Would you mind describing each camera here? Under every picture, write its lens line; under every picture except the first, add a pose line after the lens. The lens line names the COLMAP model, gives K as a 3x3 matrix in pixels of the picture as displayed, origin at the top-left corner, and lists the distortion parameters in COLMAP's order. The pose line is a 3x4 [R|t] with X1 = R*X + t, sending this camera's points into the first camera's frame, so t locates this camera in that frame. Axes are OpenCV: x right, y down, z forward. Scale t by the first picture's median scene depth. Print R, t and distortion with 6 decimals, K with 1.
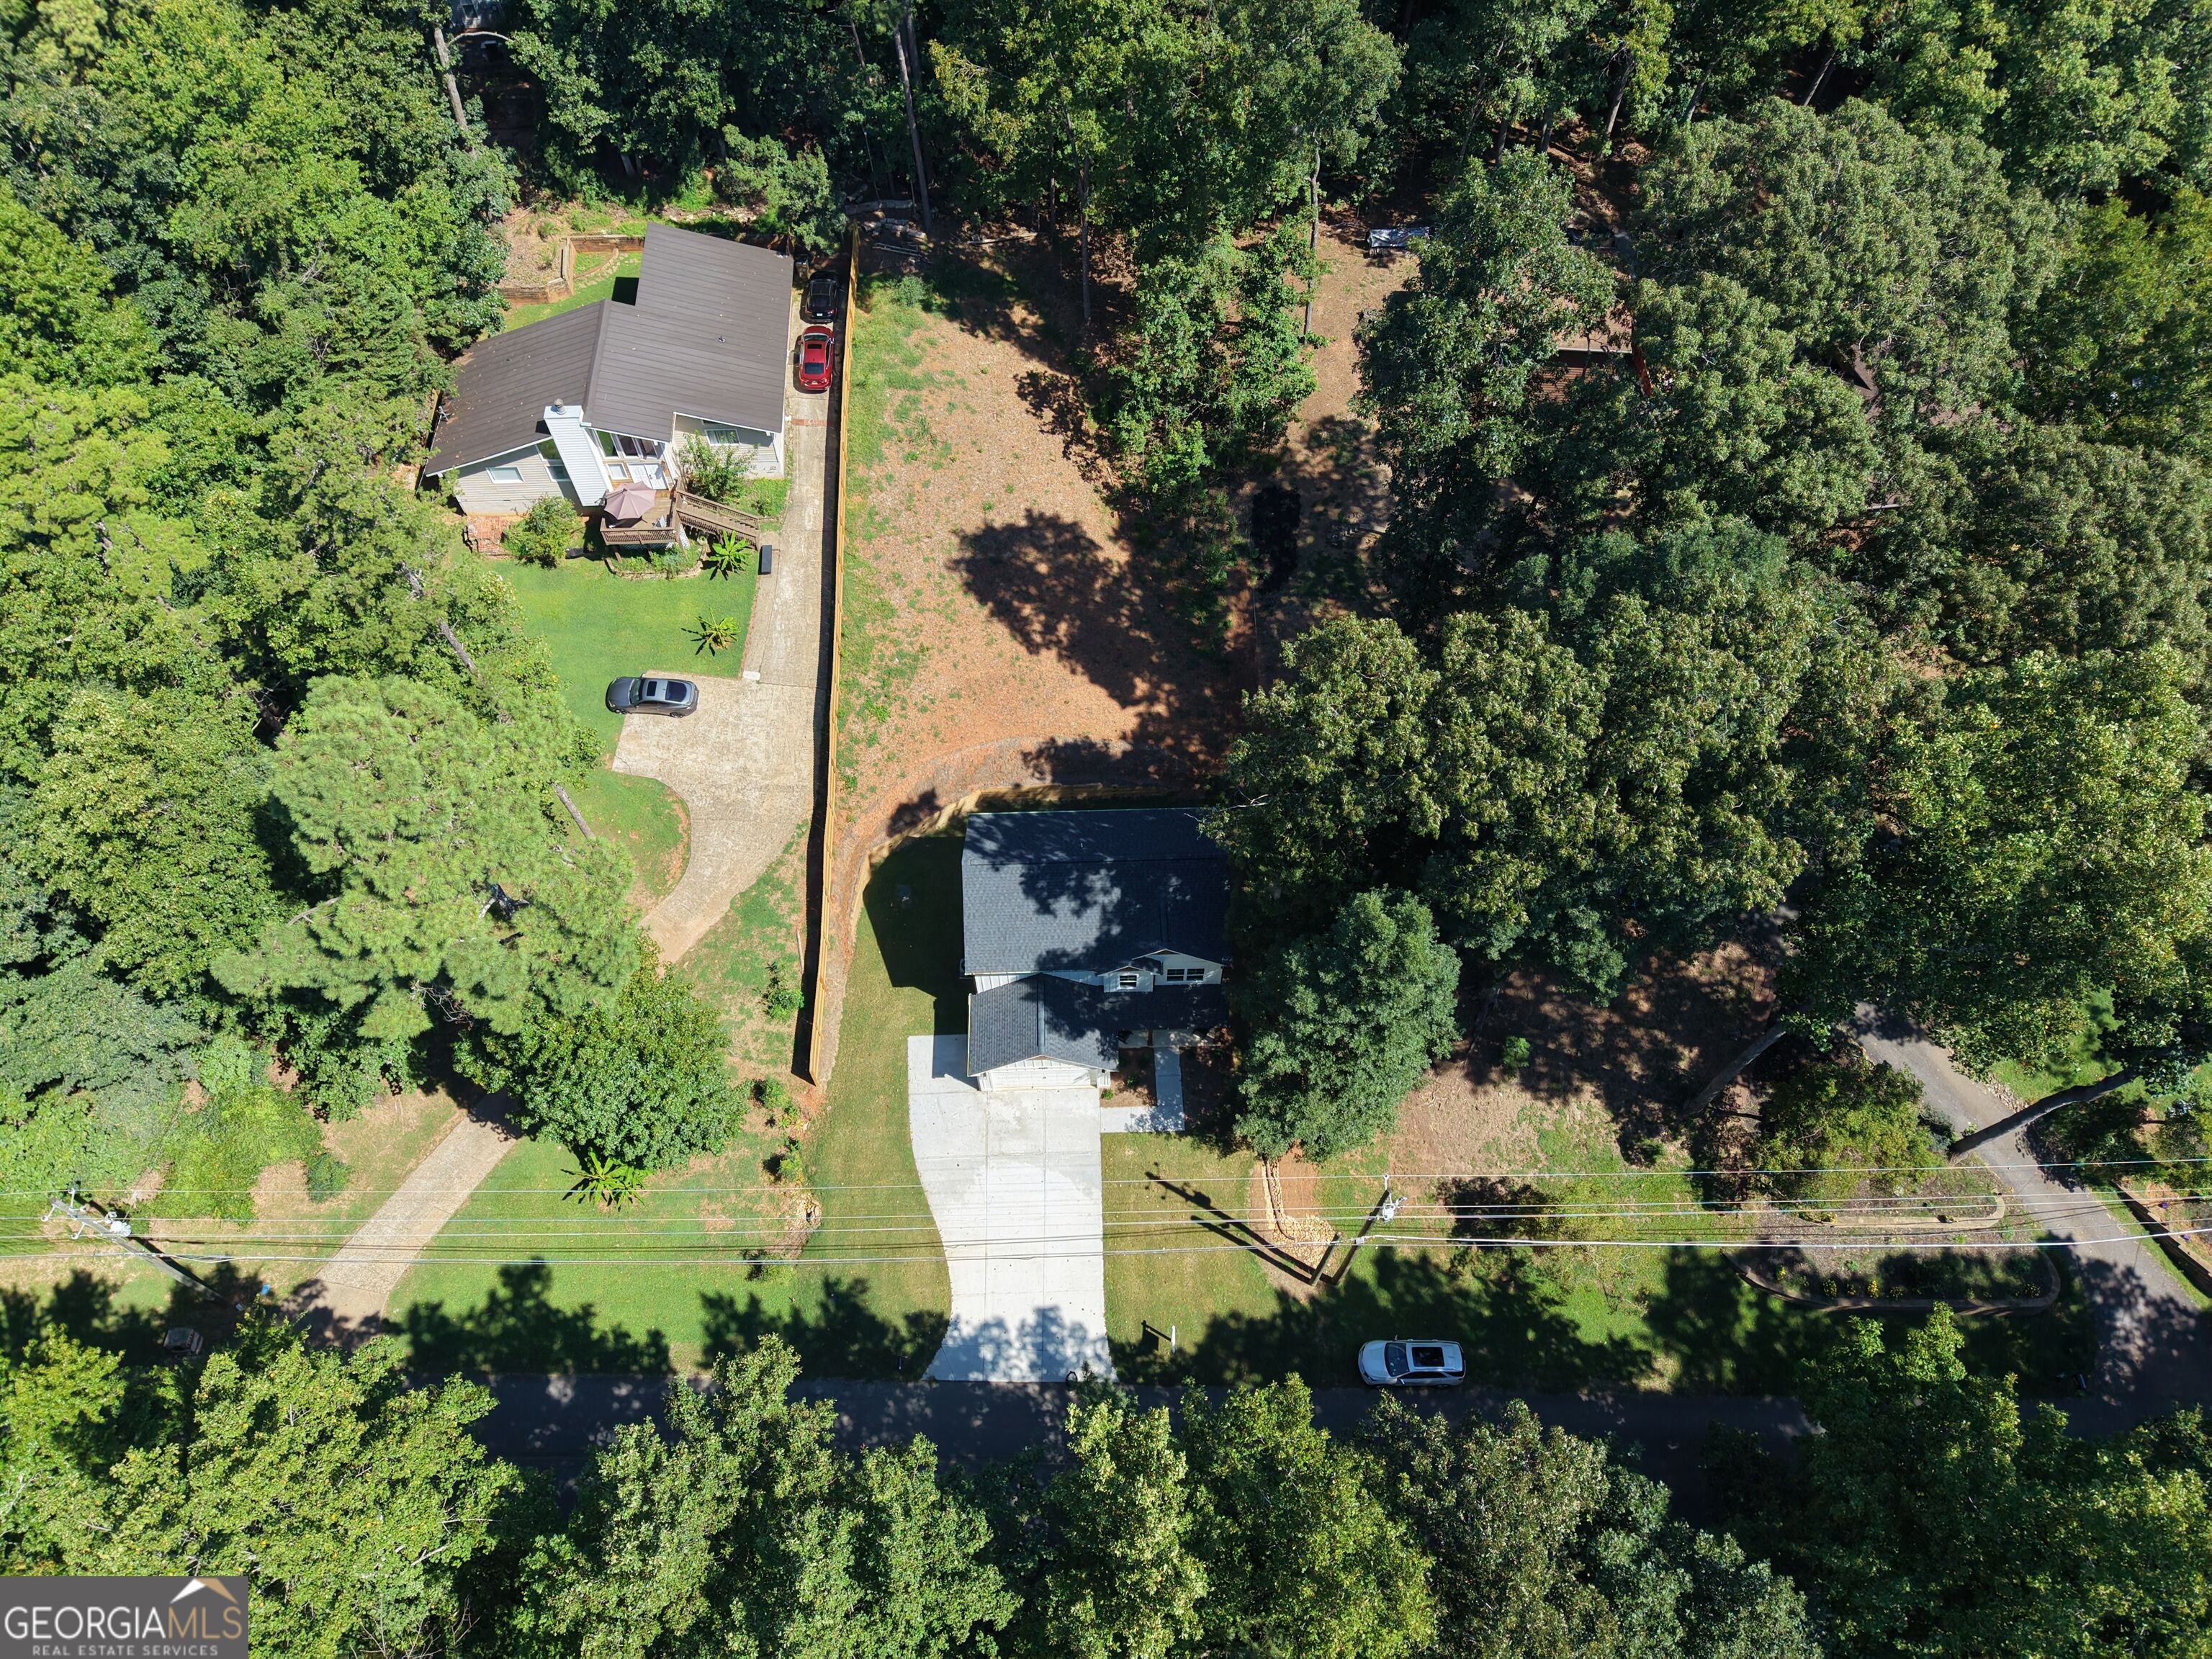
lens RADIAL K [[1500.3, 0, 1097.9], [0, 1500.3, 836.7], [0, 0, 1]] dist [0.010869, -0.005792]
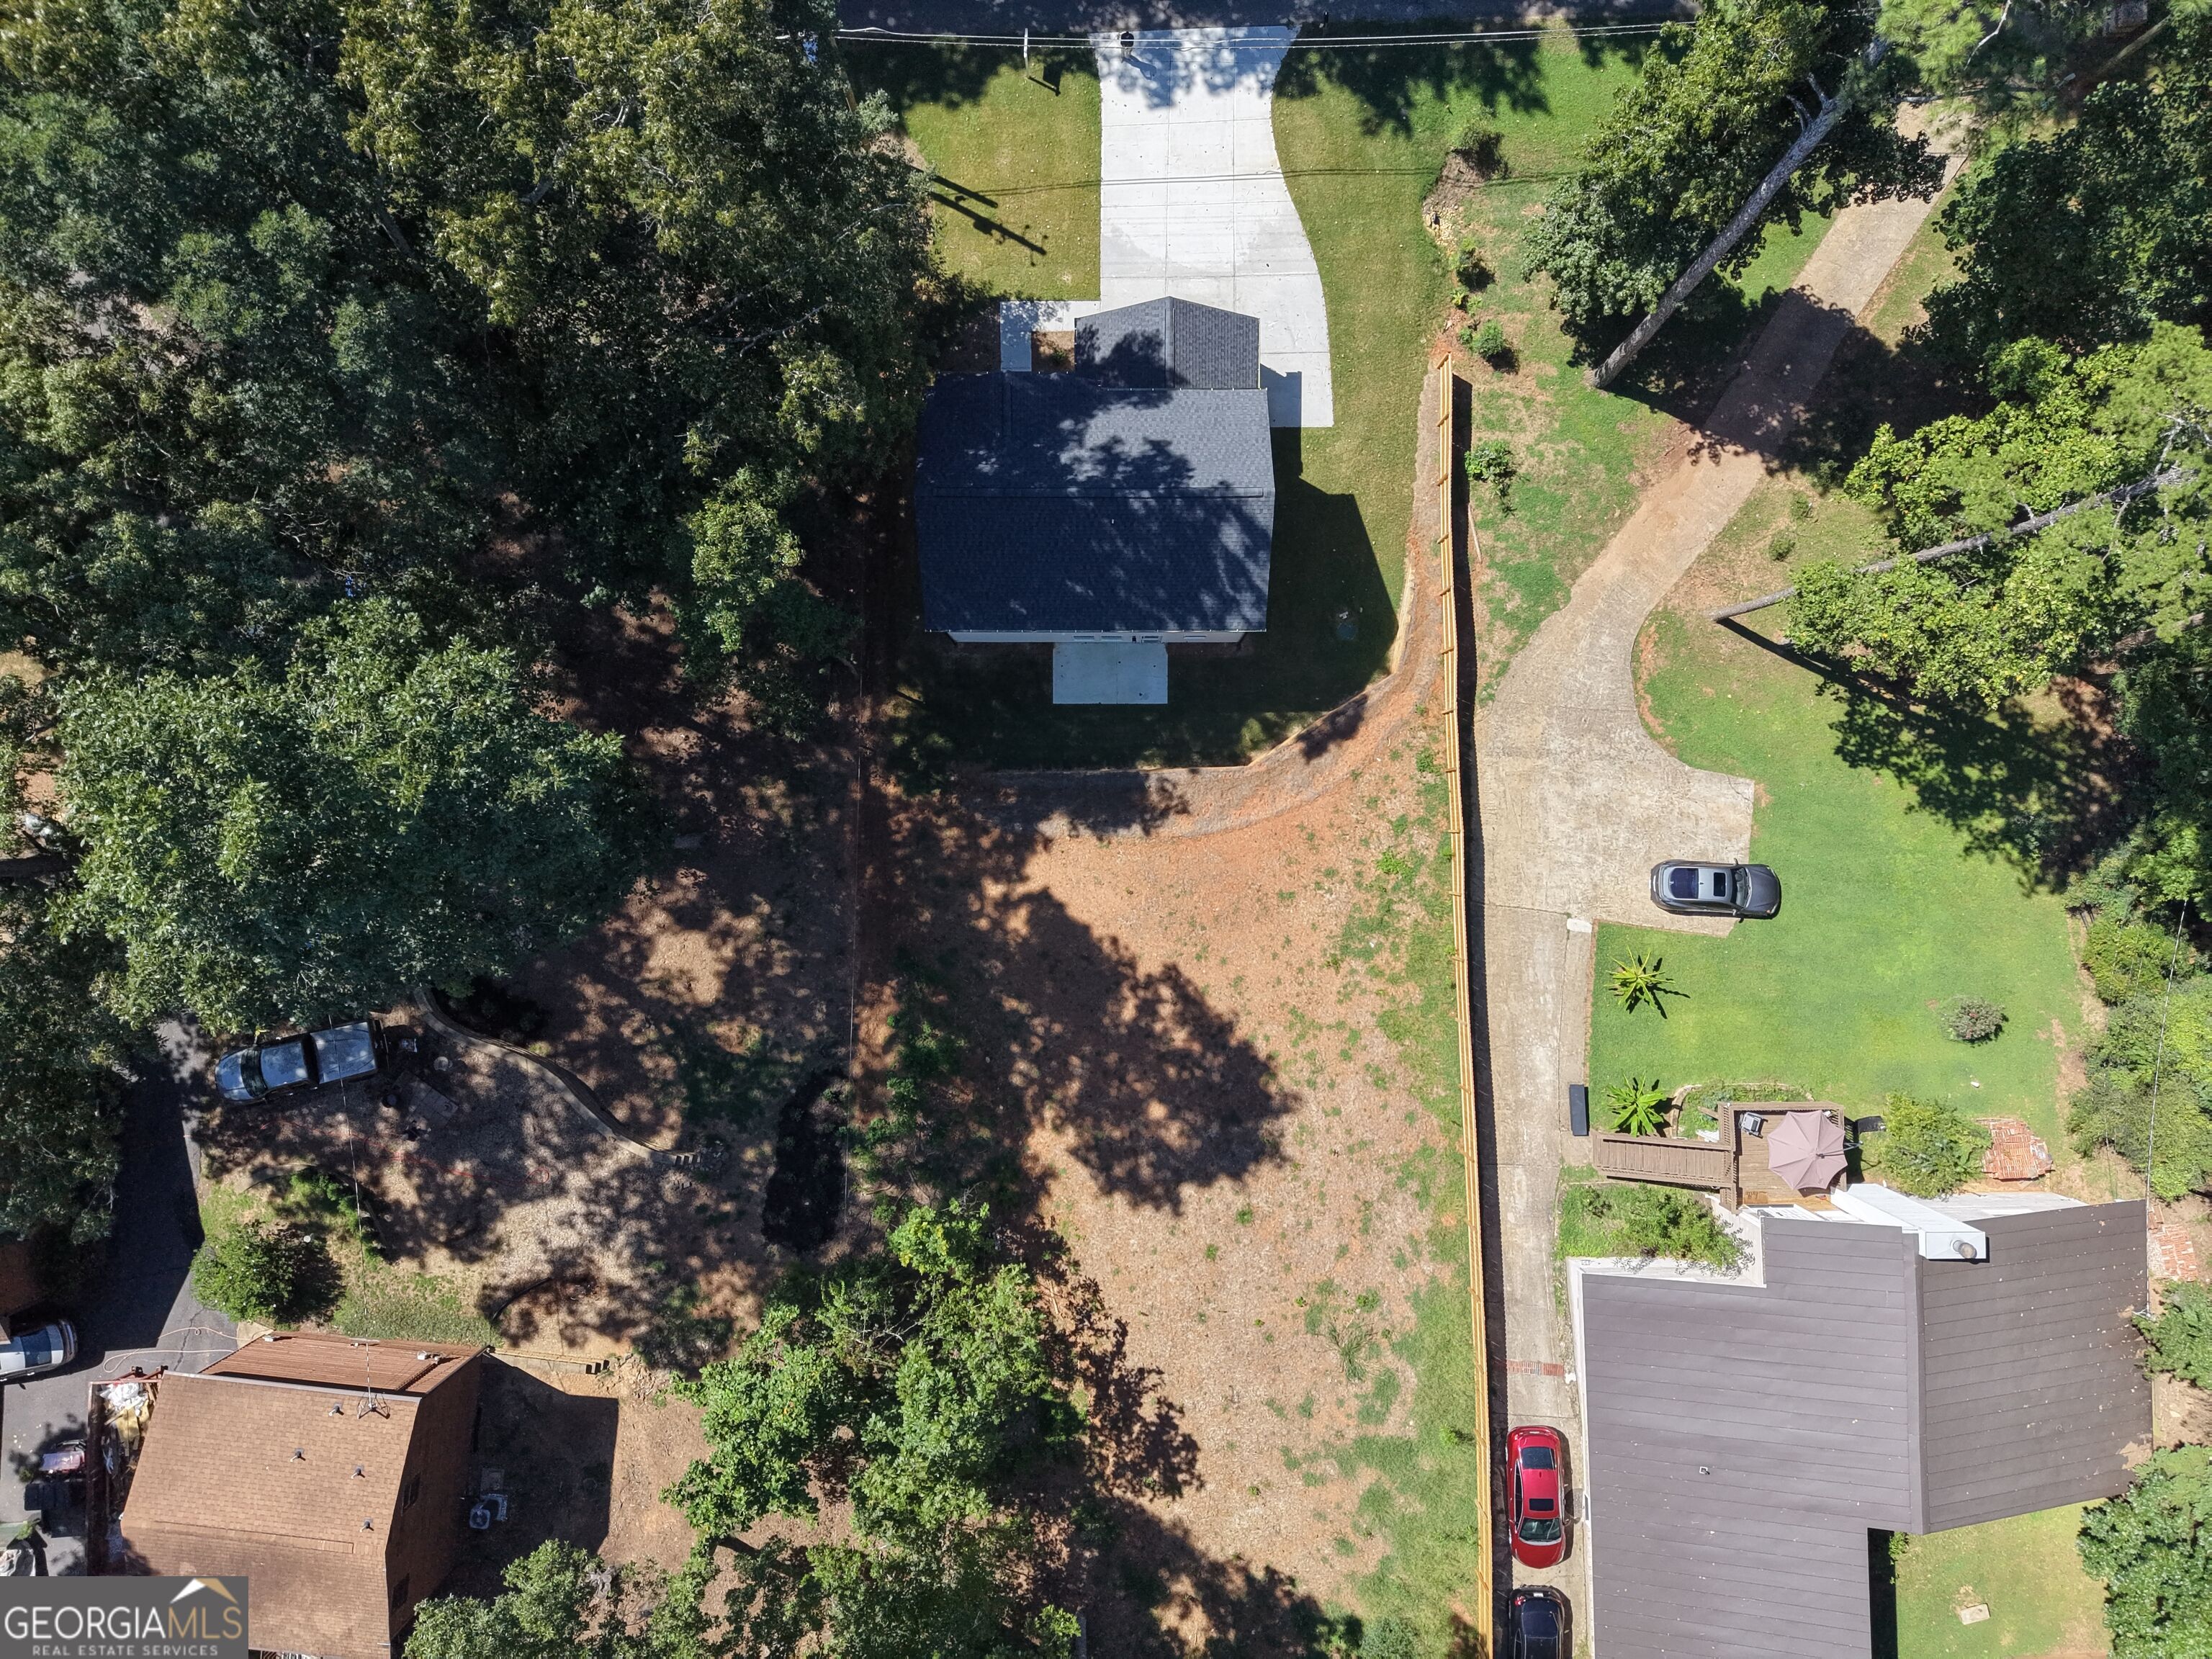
lens RADIAL K [[1500.3, 0, 1100.8], [0, 1500.3, 831.7], [0, 0, 1]] dist [0.010869, -0.005792]
pose [[-0.999512, -0.027321, 0.015135, -0.018954], [0.031190, -0.847924, 0.529199, -0.437016], [-0.001625, 0.529413, 0.848363, 0.380733]]
